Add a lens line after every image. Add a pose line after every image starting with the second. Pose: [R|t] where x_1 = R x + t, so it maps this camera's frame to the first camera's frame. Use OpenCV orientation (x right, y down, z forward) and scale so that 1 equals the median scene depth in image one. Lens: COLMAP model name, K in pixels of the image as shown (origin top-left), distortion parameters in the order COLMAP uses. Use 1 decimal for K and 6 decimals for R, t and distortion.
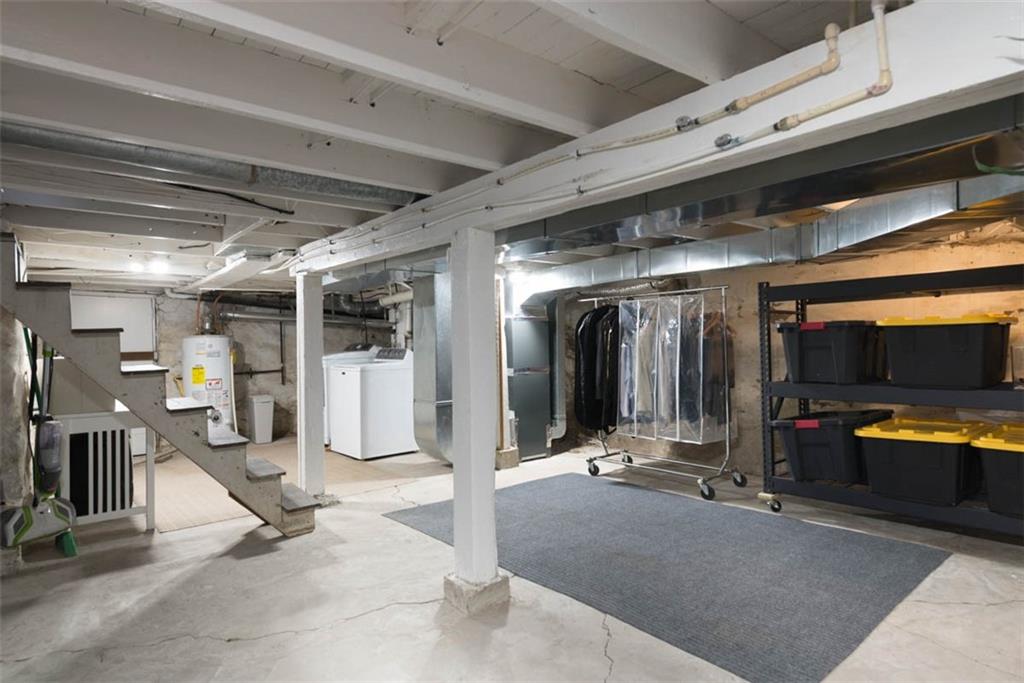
lens RADIAL K [[574.2, 0, 512.0], [0, 574.2, 341.5], [0, 0, 1]] dist [0.015538, -0.000139]
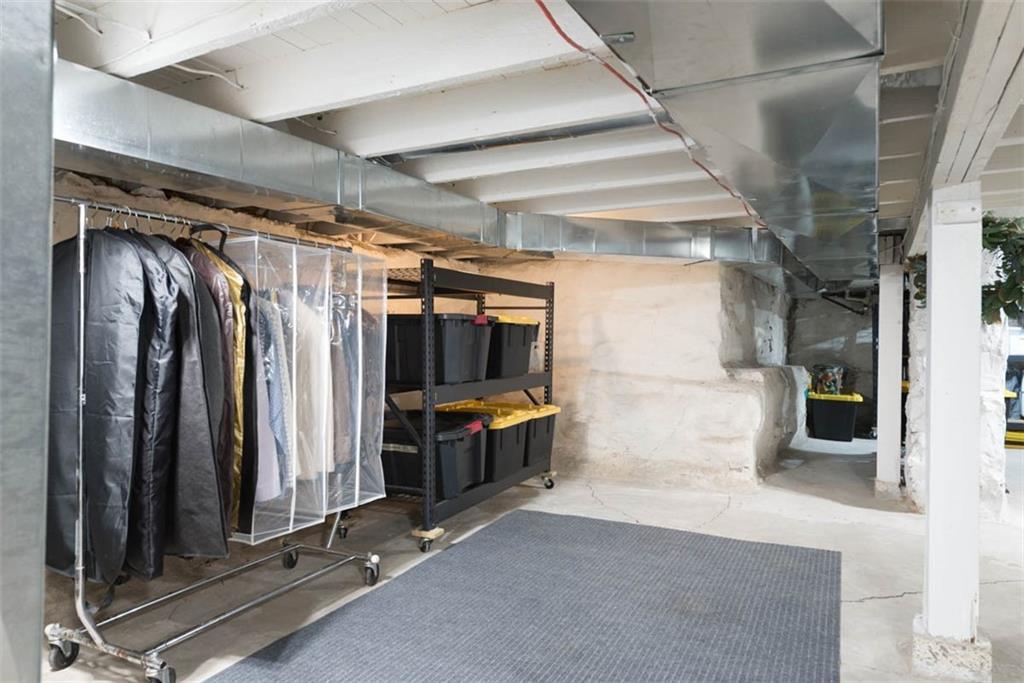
lens RADIAL K [[672.6, 0, 512.0], [0, 672.6, 341.5], [0, 0, 1]] dist [-0.003886, -0.000845]
pose [[-0.408176, 0.012730, 0.912815, -0.499859], [0.003229, 0.999917, -0.012501, 0.023088], [-0.912898, -0.002155, -0.408183, 1.468302]]
